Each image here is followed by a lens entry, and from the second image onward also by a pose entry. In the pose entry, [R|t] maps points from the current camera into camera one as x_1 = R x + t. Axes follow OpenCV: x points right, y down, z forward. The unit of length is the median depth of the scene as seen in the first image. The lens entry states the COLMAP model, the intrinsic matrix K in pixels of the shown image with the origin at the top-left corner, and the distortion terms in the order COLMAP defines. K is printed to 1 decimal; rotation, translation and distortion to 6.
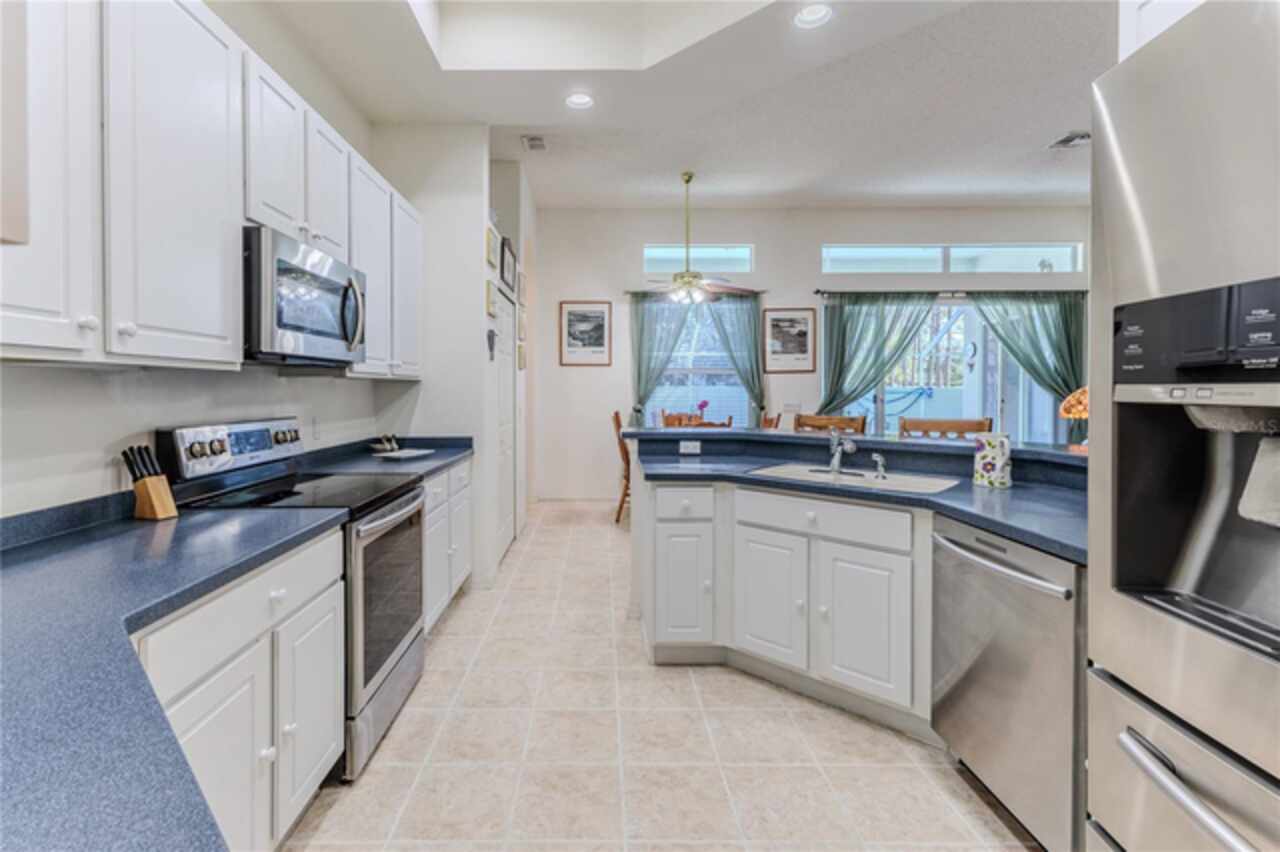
lens RADIAL K [[569.3, 0, 605.1], [0, 569.3, 397.2], [0, 0, 1]] dist [0.011162, -0.000789]
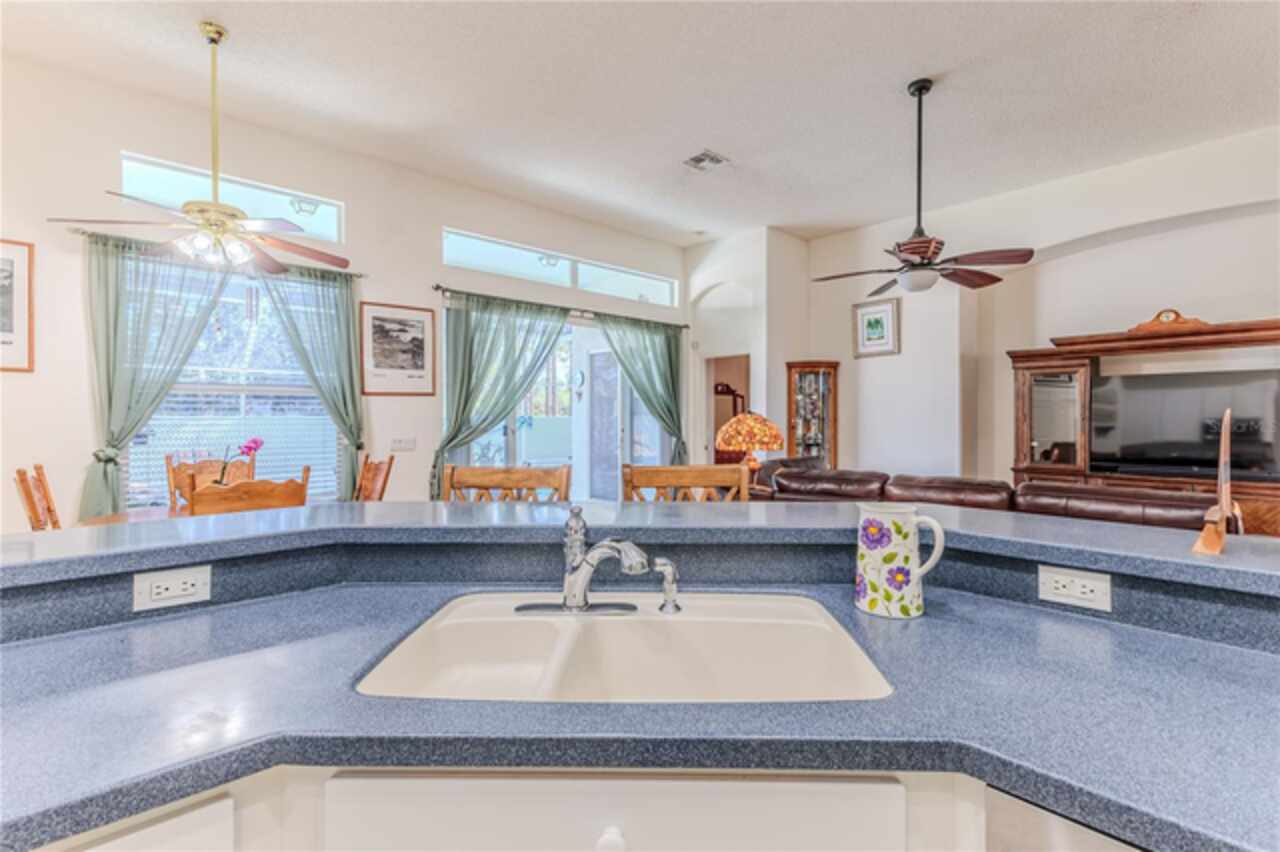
lens RADIAL K [[569.3, 0, 635.9], [0, 569.3, 422.0], [0, 0, 1]] dist [0.011162, -0.000789]
pose [[0.738498, -0.006062, 0.674228, 0.061183], [0.011117, 0.999933, -0.003187, -0.004388], [-0.674164, 0.009849, 0.738516, 0.278257]]
